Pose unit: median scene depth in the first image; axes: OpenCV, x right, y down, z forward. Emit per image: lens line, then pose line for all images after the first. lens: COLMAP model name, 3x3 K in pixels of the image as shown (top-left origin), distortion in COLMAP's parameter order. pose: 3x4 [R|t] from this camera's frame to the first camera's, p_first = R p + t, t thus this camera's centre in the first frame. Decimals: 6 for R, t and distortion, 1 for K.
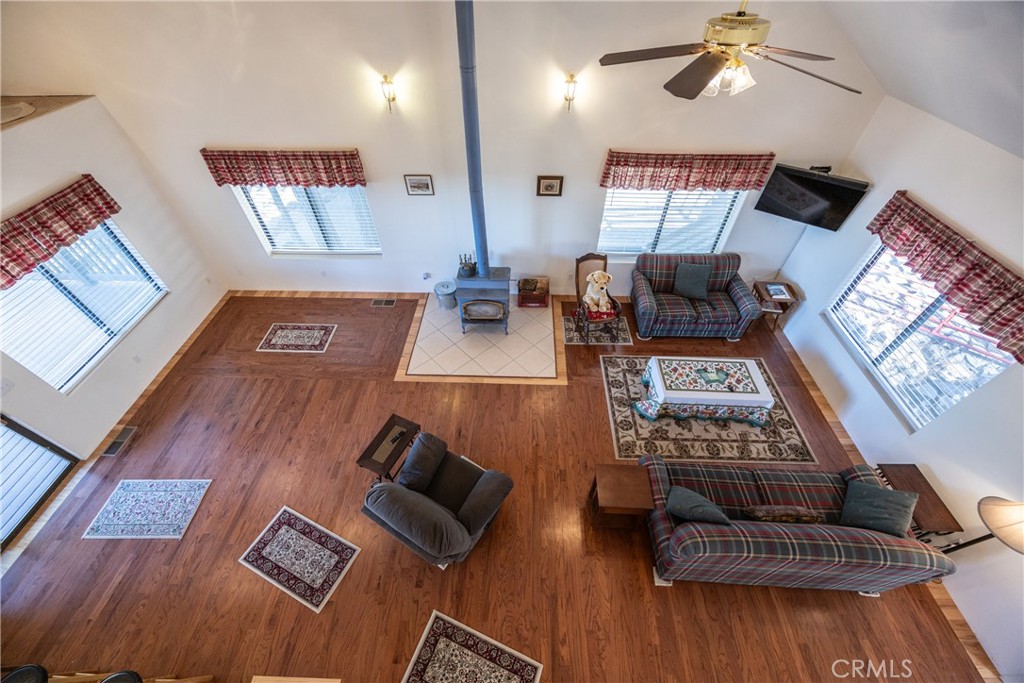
lens RADIAL K [[388.9, 0, 510.6], [0, 388.9, 344.7], [0, 0, 1]] dist [-0.001439, -0.000338]
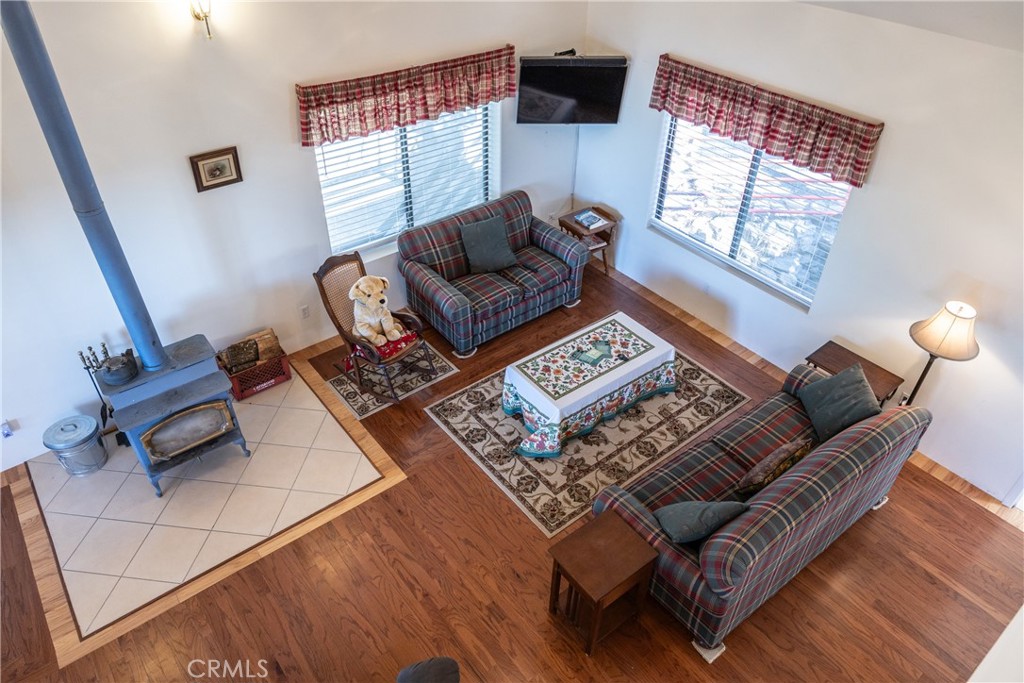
lens RADIAL K [[693.4, 0, 514.2], [0, 693.4, 337.5], [0, 0, 1]] dist [0.001729, -0.007372]
pose [[0.760048, -0.384476, 0.523933, -0.191017], [0.457439, 0.889172, -0.011089, 0.006442], [-0.461603, 0.248095, 0.851687, 0.034114]]
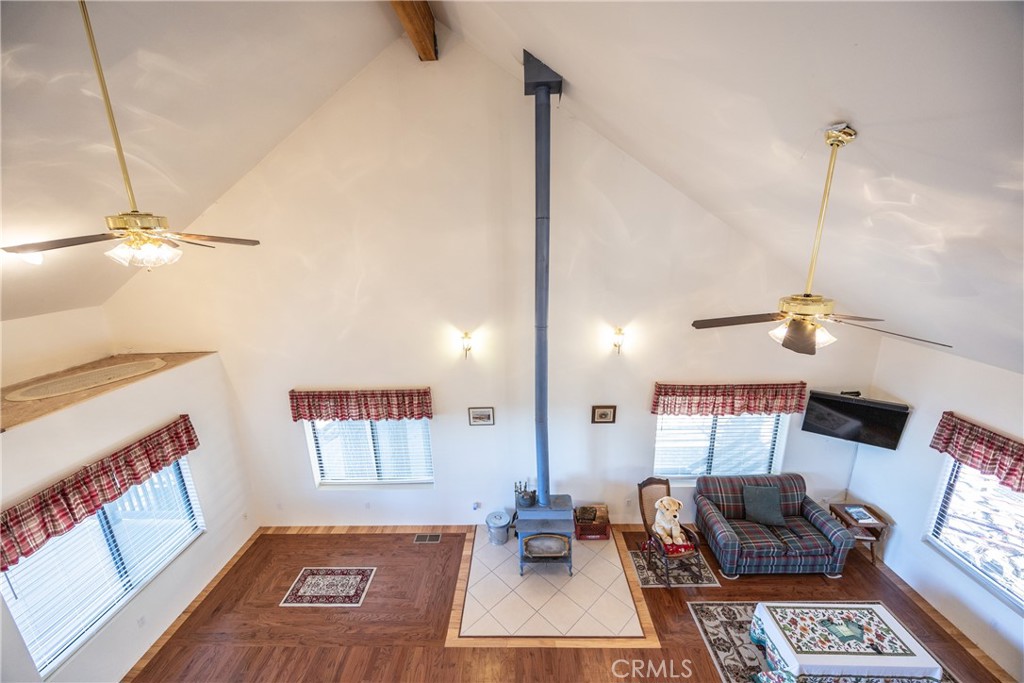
lens RADIAL K [[388.9, 0, 509.9], [0, 388.9, 342.8], [0, 0, 1]] dist [-0.001439, -0.000338]
pose [[0.999729, -0.023073, 0.003150, -0.162627], [0.021263, 0.849303, -0.527478, -0.015892], [0.009495, 0.527402, 0.849563, -0.018022]]
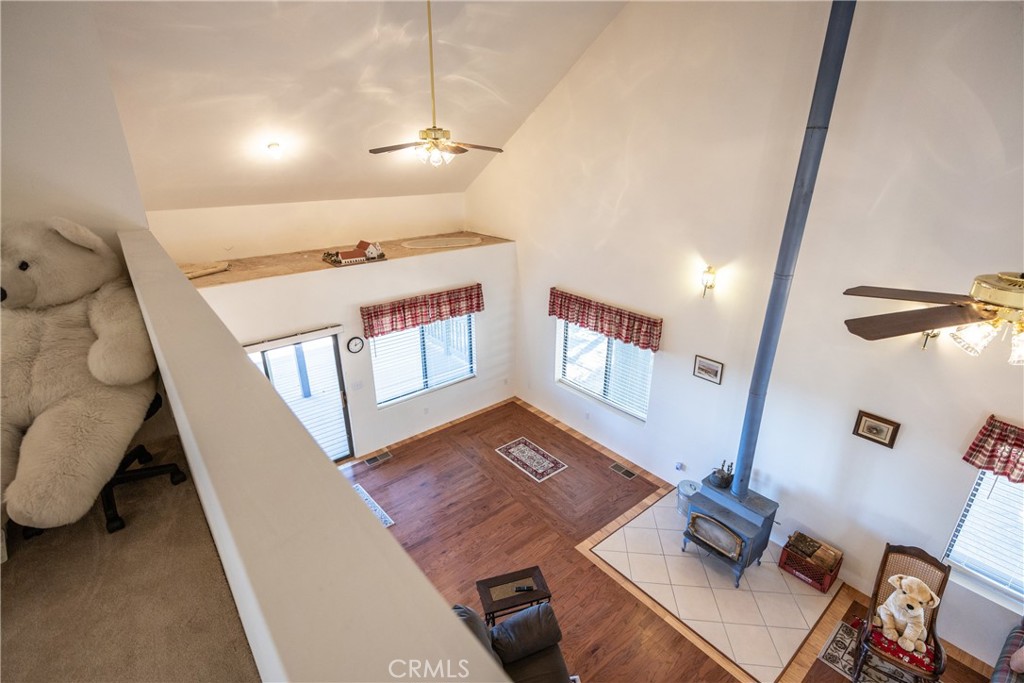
lens RADIAL K [[487.6, 0, 510.1], [0, 487.6, 340.8], [0, 0, 1]] dist [-0.009295, -0.000416]
pose [[0.659773, 0.283226, -0.696048, 0.242396], [-0.551004, 0.812158, -0.191816, 0.006948], [0.510974, 0.510080, 0.691899, -0.056670]]
